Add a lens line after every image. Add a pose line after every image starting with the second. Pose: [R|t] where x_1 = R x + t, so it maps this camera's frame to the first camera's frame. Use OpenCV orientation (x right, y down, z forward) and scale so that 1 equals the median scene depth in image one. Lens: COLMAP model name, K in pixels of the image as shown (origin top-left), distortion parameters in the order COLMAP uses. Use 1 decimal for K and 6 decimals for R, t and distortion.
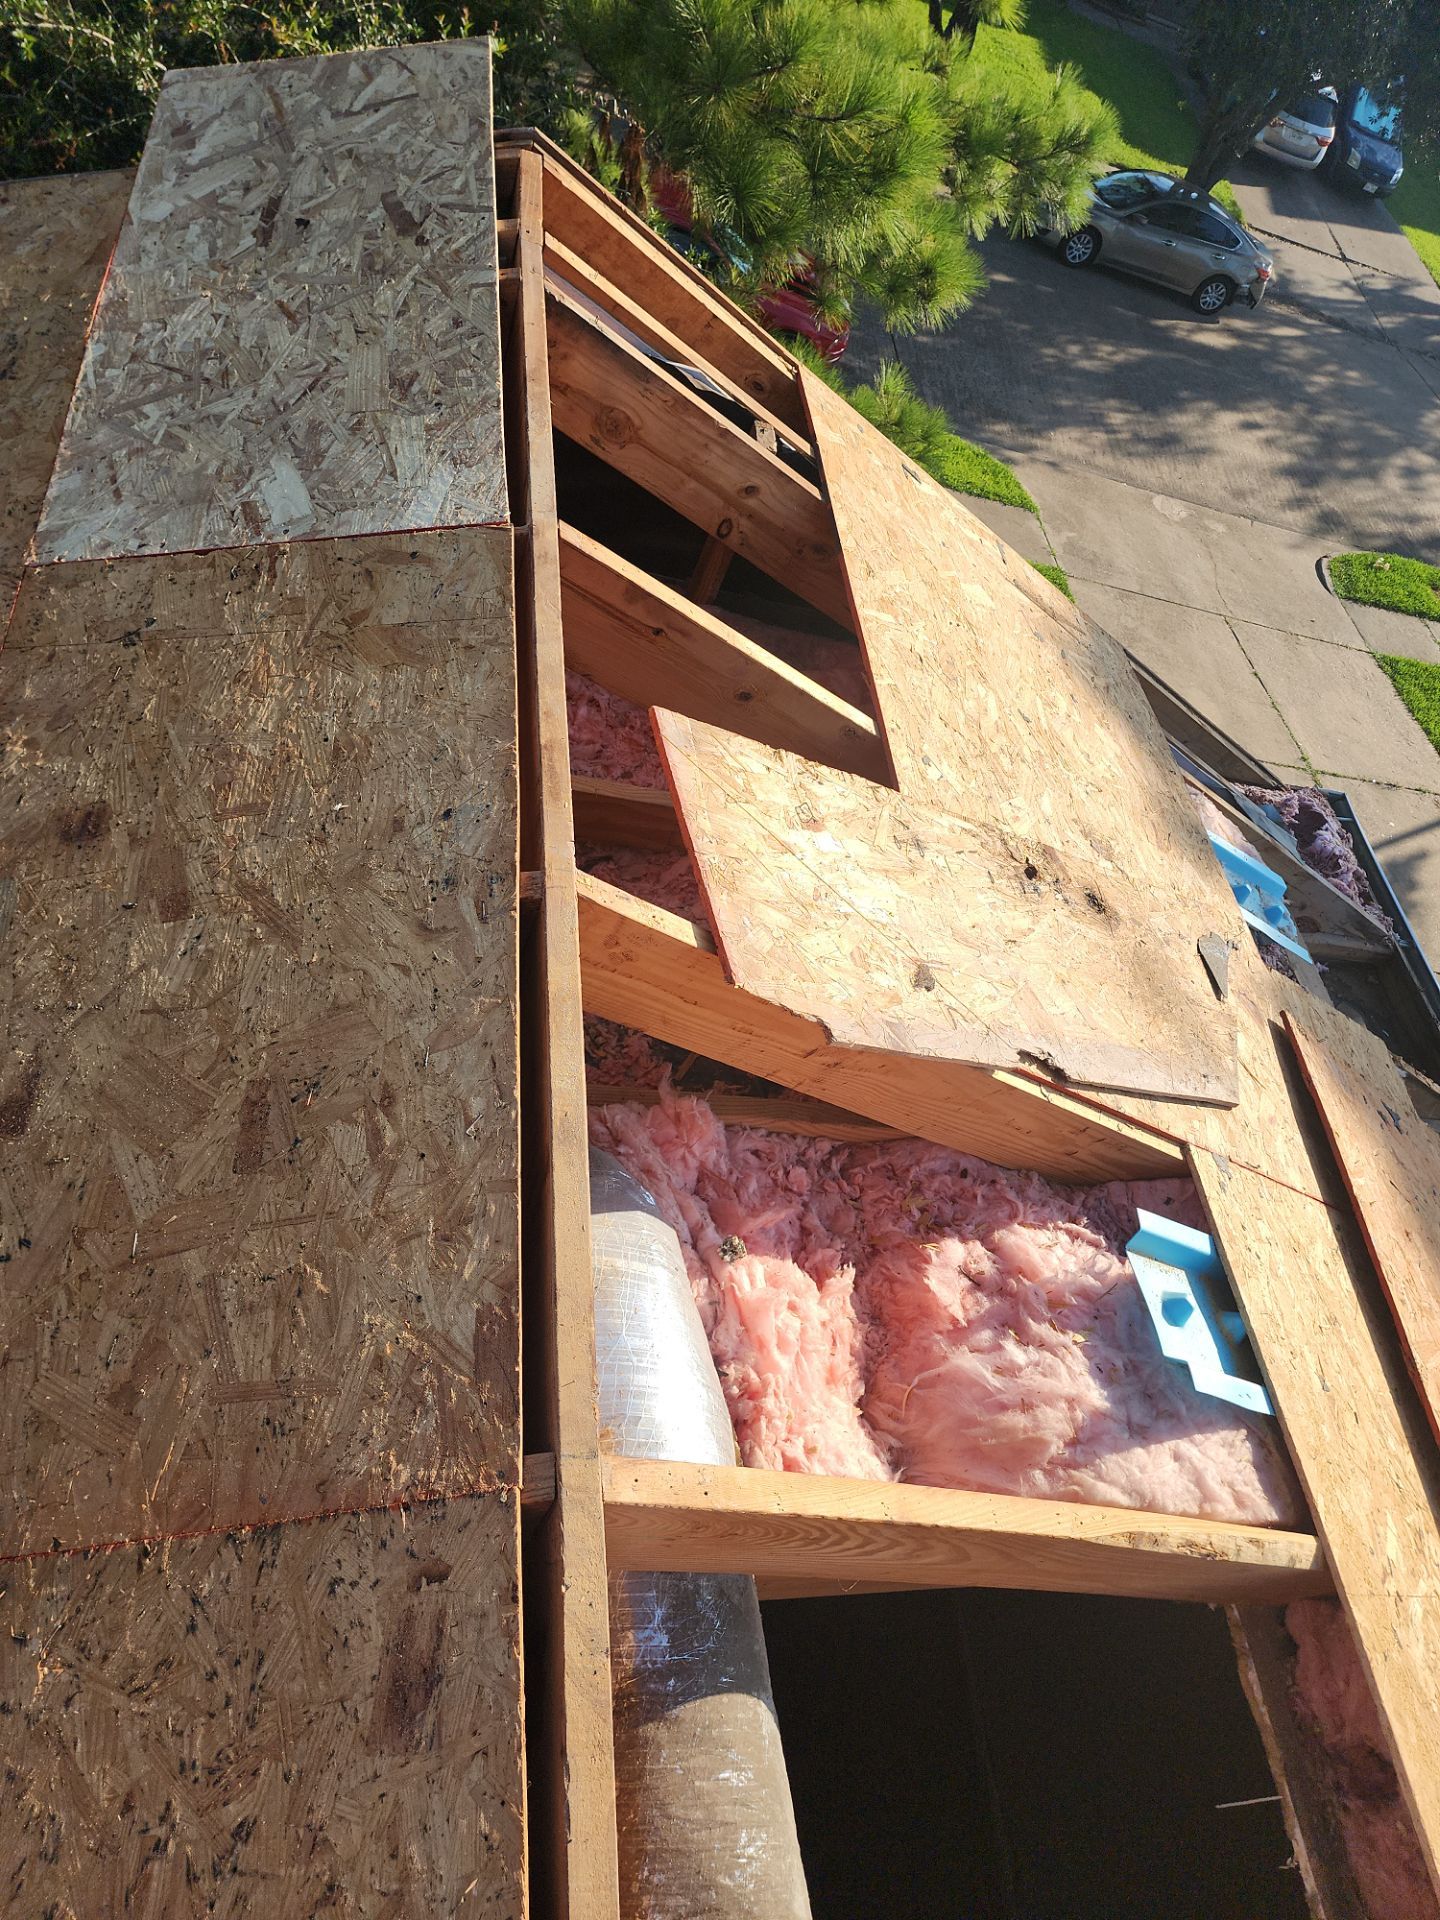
lens RADIAL K [[1255.6, 0, 721.2], [0, 1255.6, 945.1], [0, 0, 1]] dist [0.078485, -0.060068]
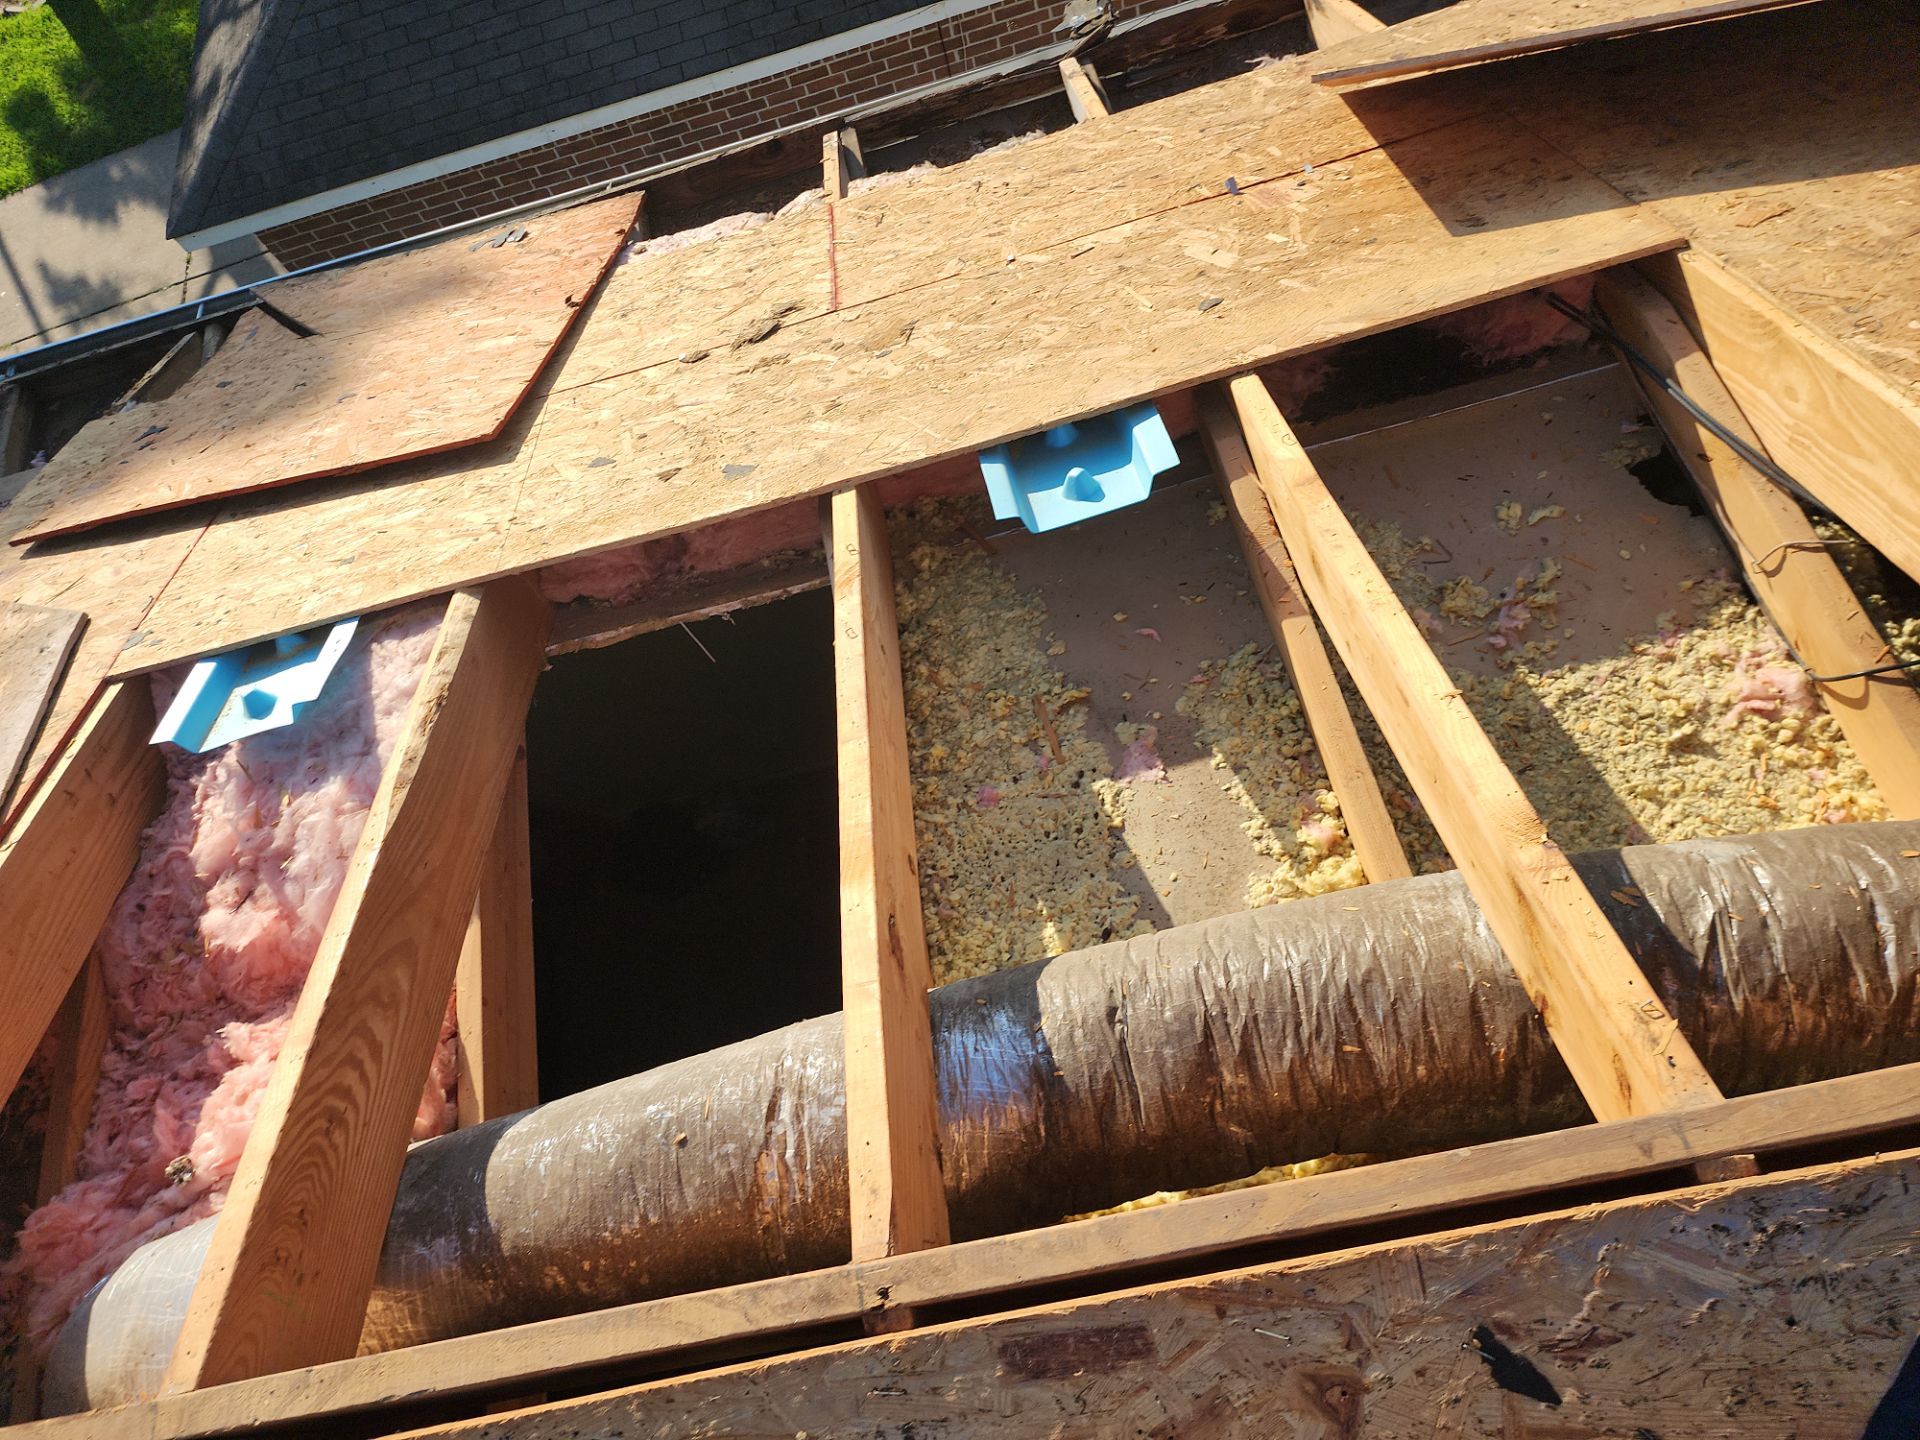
lens RADIAL K [[1272.7, 0, 966.1], [0, 1272.7, 730.1], [0, 0, 1]] dist [0.076720, -0.065024]
pose [[-0.116318, -0.986159, 0.118153, 0.144206], [0.895771, -0.052776, 0.441371, 0.334575], [-0.429027, 0.157178, 0.889512, -0.183655]]
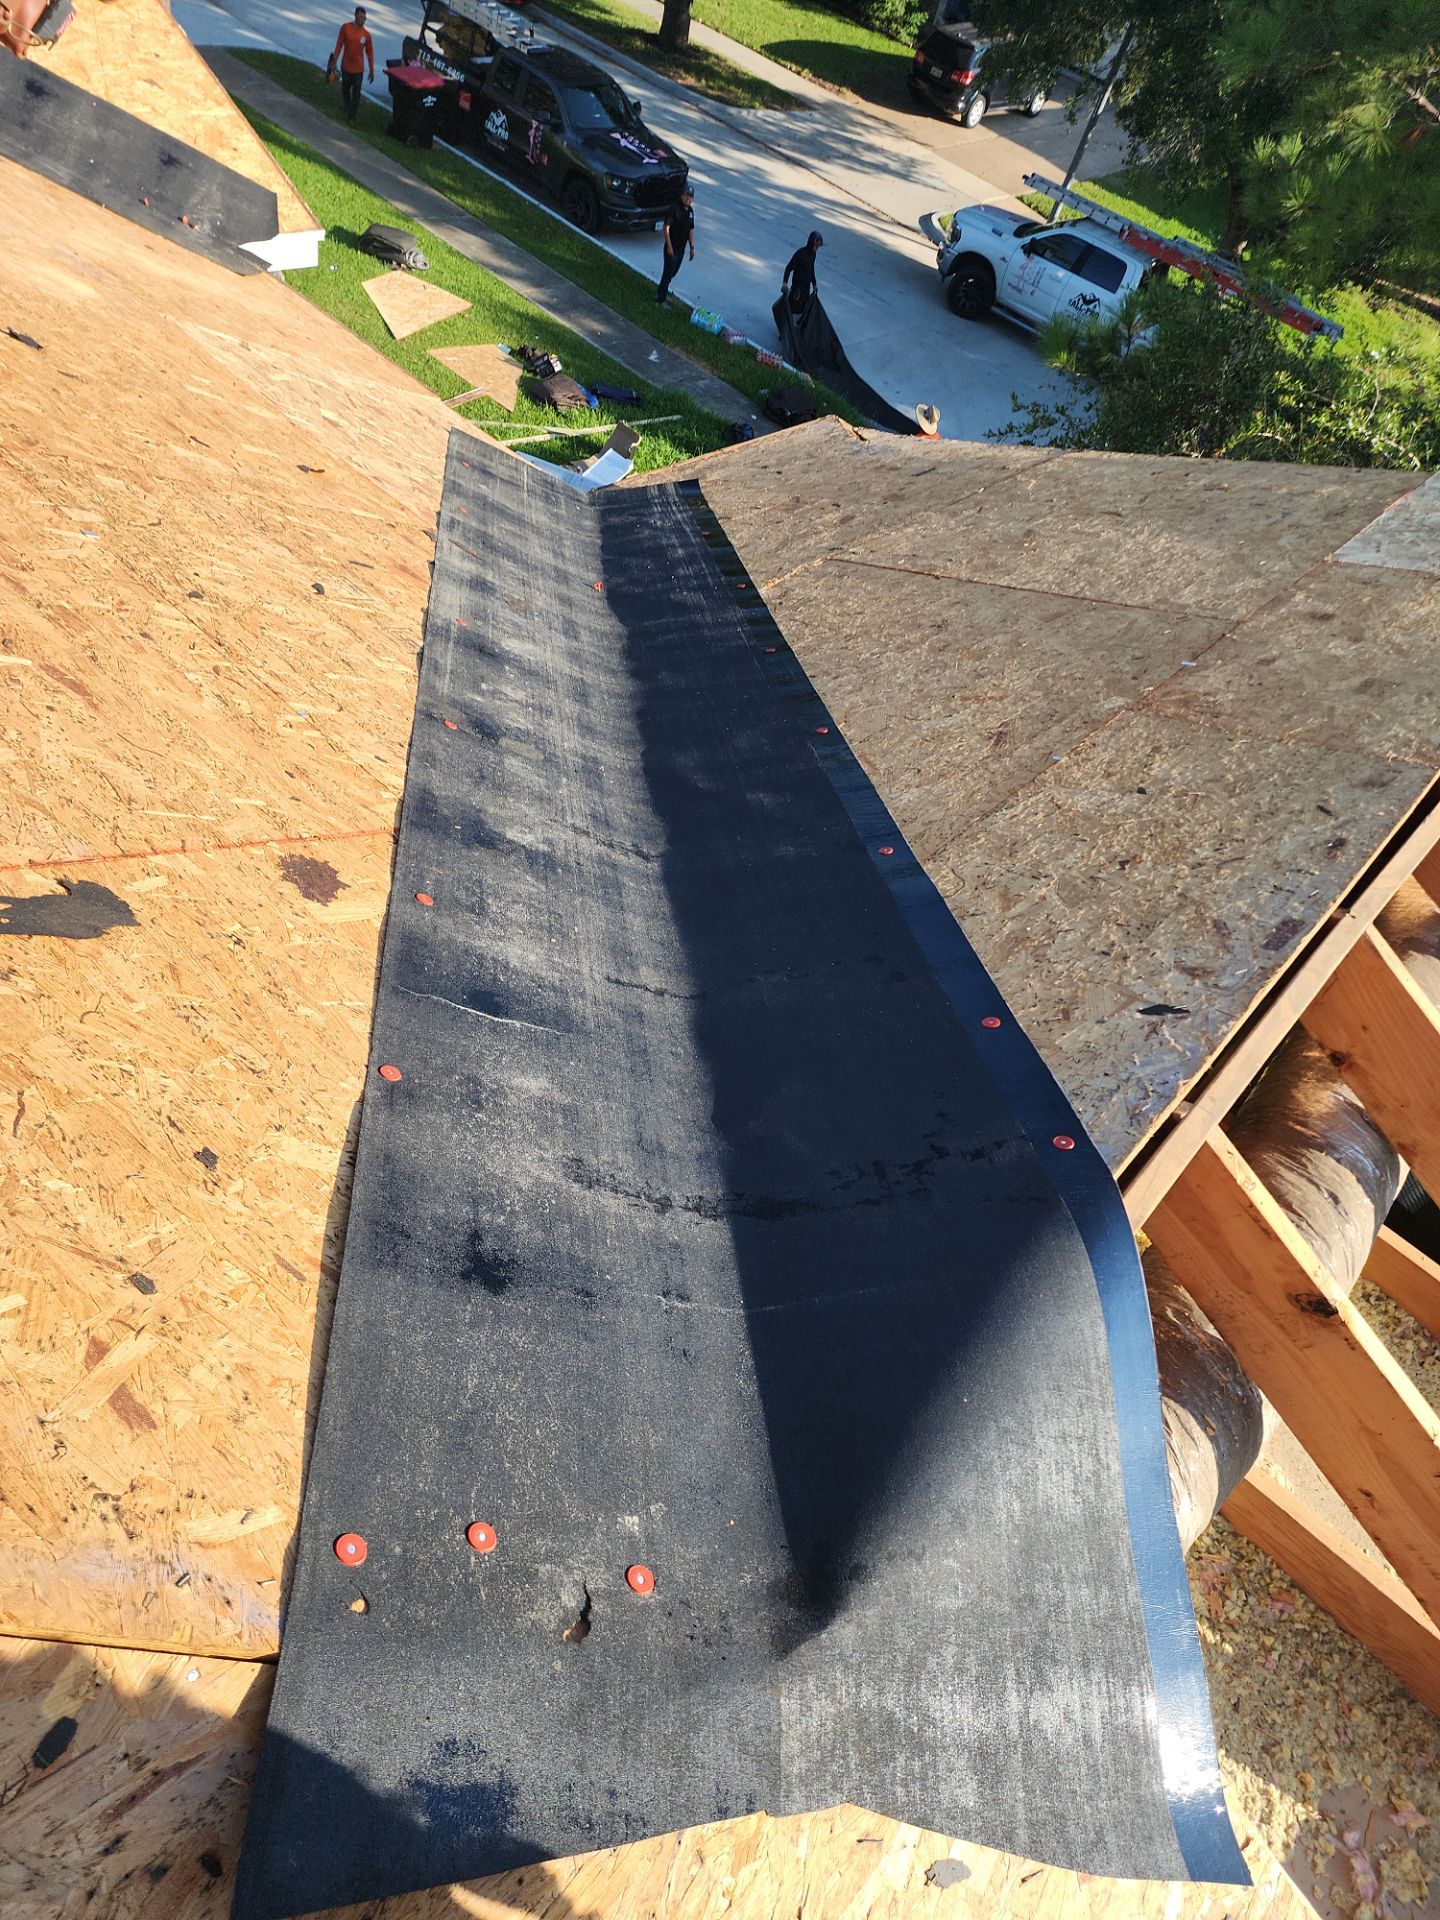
lens RADIAL K [[1307.0, 0, 724.1], [0, 1307.0, 980.6], [0, 0, 1]] dist [0.085738, -0.073375]
pose [[0.707404, 0.397800, -0.584239, 0.307342], [-0.573503, 0.806181, -0.145487, 1.185195], [0.413127, 0.437981, 0.798435, -0.857585]]
